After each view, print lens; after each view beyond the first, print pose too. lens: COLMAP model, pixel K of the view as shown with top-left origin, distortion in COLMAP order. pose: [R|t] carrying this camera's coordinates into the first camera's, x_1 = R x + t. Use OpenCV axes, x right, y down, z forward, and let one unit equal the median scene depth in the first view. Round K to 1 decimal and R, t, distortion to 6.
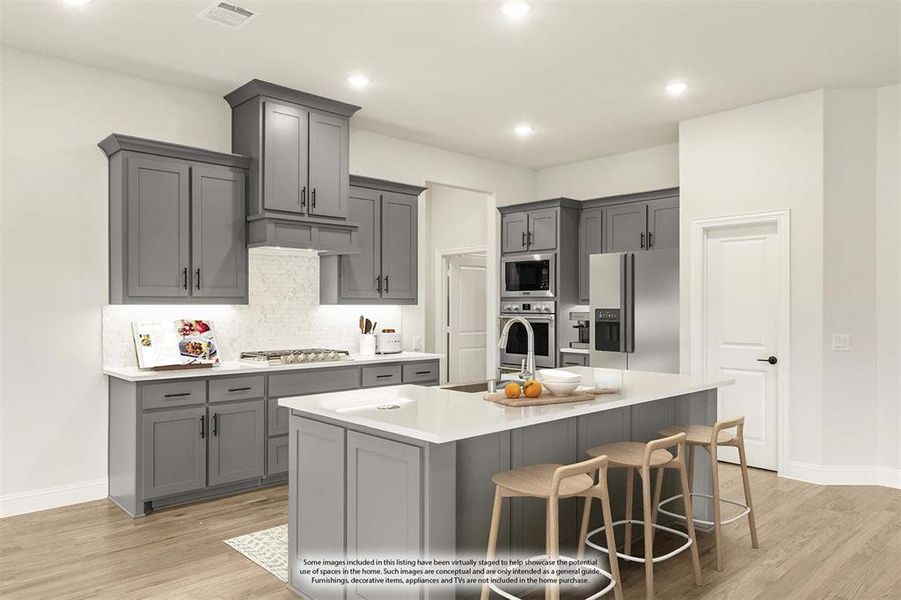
lens RADIAL K [[629.3, 0, 450.1], [0, 629.3, 304.4], [0, 0, 1]] dist [0.043631, 0.000854]
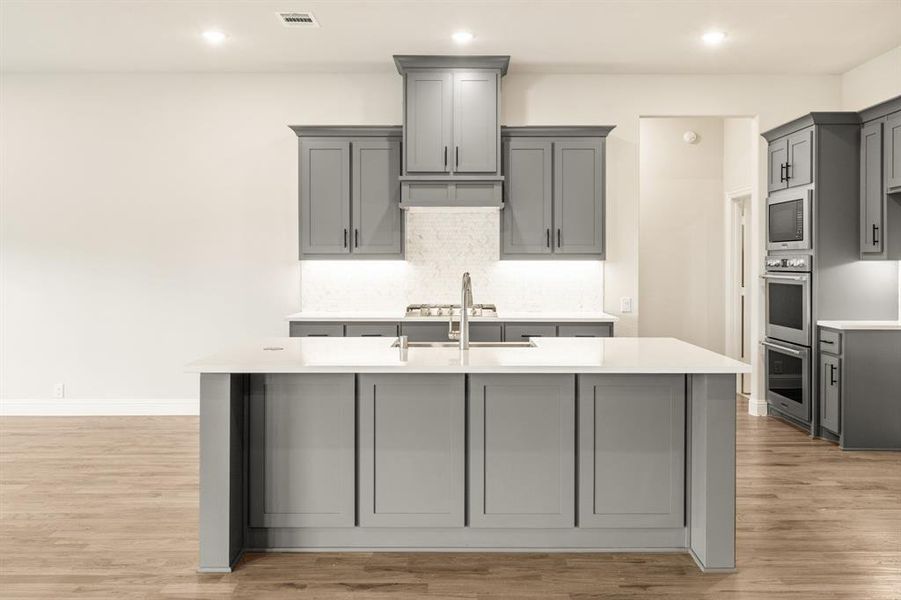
lens RADIAL K [[730.6, 0, 456.4], [0, 730.6, 258.0], [0, 0, 1]] dist [0.056496, -0.004560]
pose [[0.739619, -0.004701, -0.673010, 0.484970], [0.000601, 0.999980, -0.006324, 0.003750], [0.673026, 0.004273, 0.739607, 0.100941]]
